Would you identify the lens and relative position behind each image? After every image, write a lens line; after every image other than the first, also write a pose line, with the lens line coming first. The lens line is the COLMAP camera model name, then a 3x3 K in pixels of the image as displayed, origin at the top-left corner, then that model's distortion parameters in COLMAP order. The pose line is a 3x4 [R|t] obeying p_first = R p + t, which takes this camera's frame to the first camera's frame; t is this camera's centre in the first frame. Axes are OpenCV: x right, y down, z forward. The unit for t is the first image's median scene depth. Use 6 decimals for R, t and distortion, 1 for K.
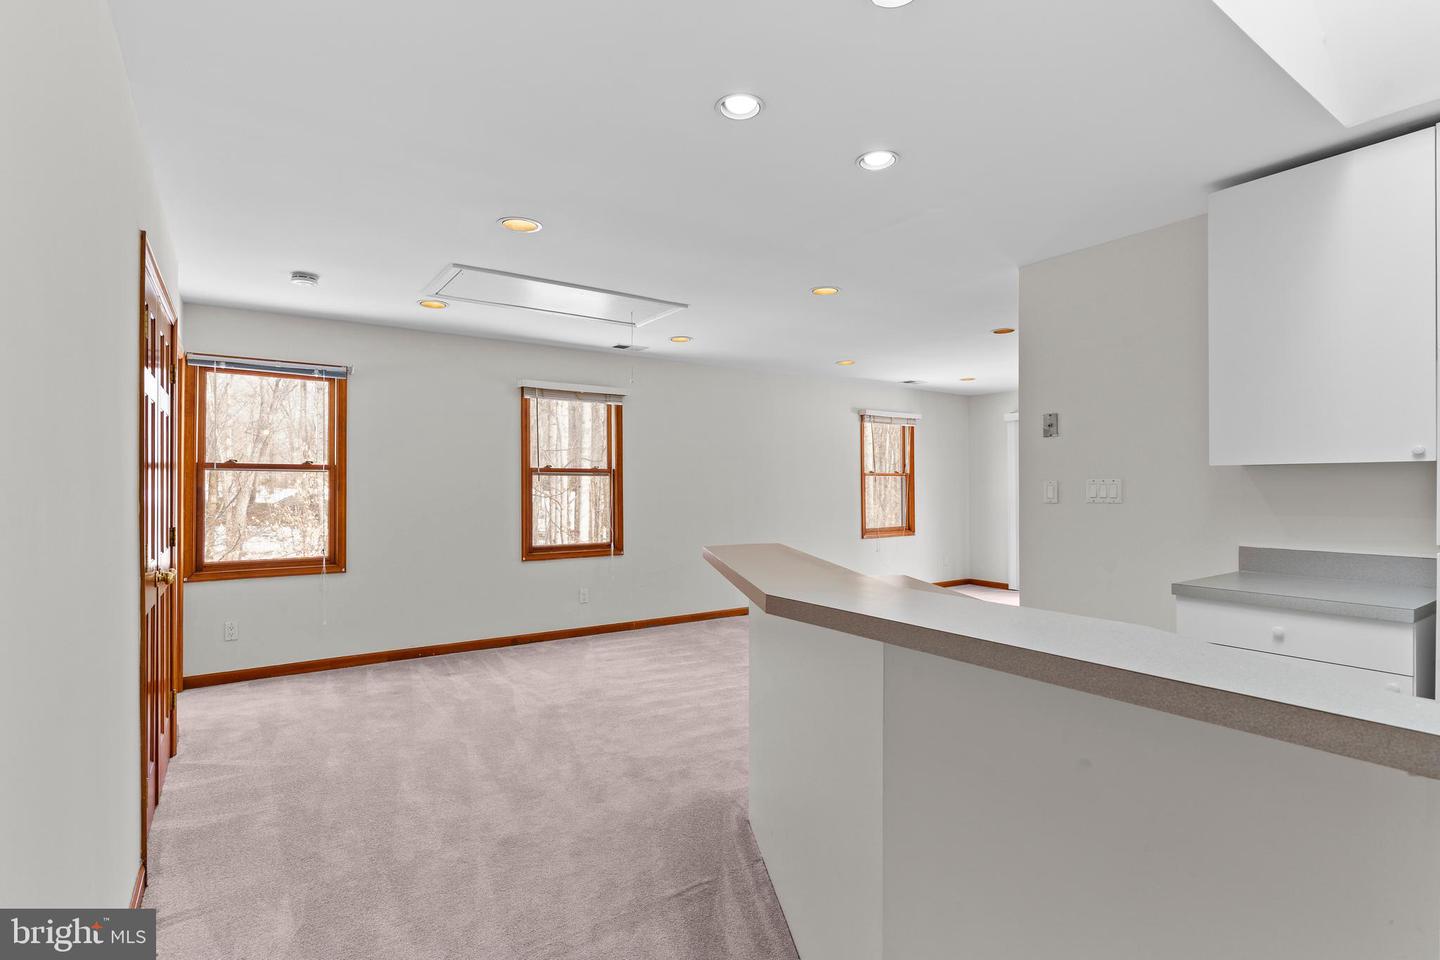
lens RADIAL K [[702.5, 0, 741.6], [0, 702.5, 484.1], [0, 0, 1]] dist [0.008216, -0.001735]
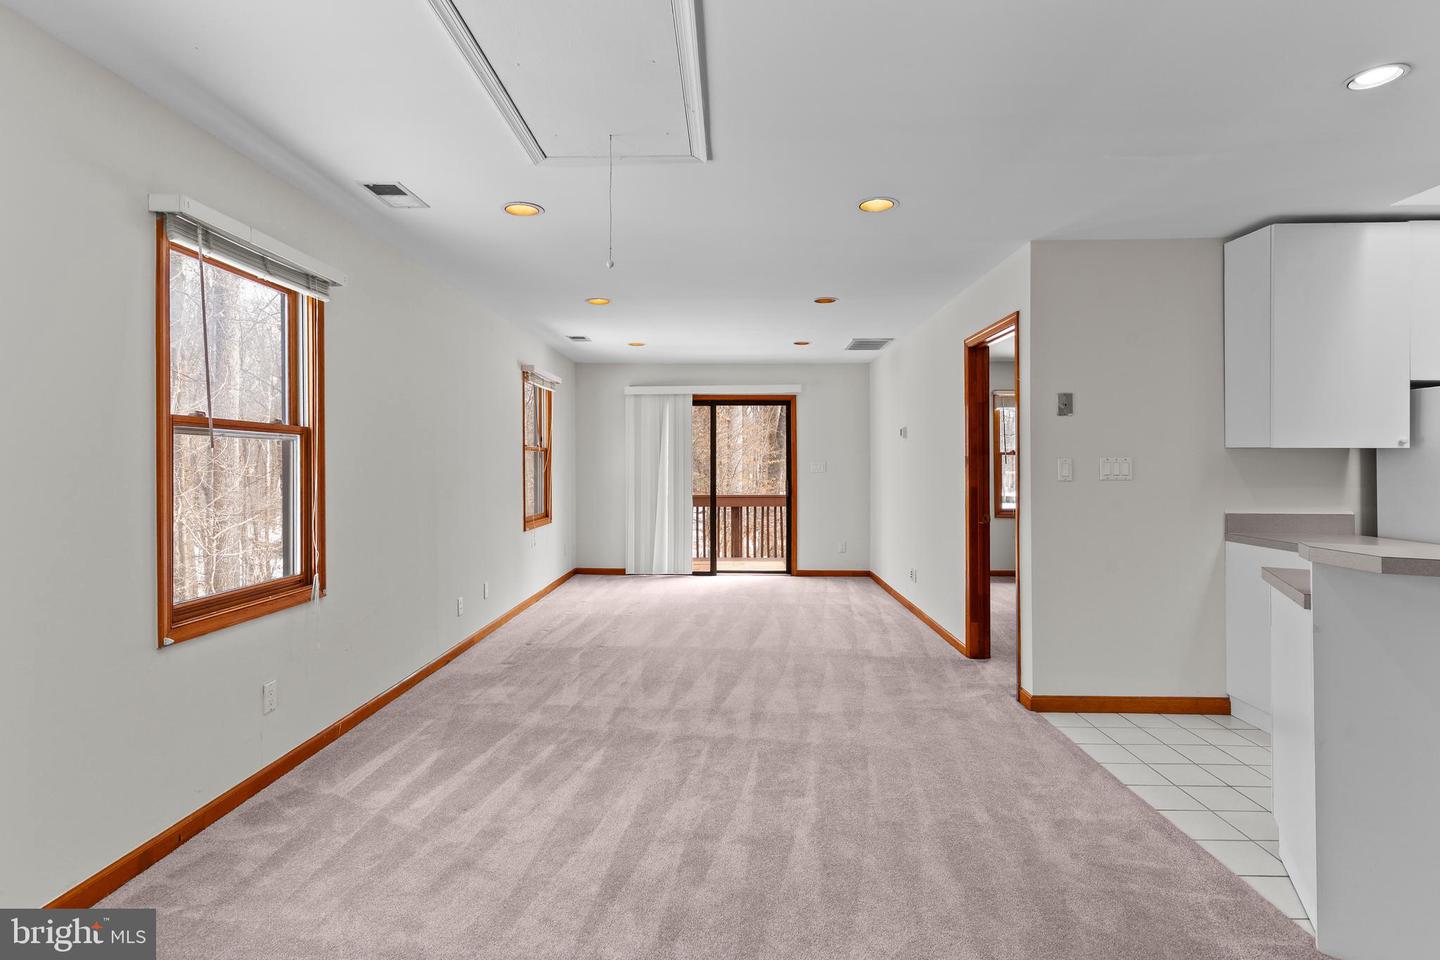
lens RADIAL K [[702.5, 0, 705.3], [0, 702.5, 457.0], [0, 0, 1]] dist [0.008216, -0.001735]
pose [[0.614121, 0.011760, 0.789125, -0.435259], [-0.006424, 0.999930, -0.009902, 0.003752], [-0.789186, 0.001012, 0.614153, 0.505255]]
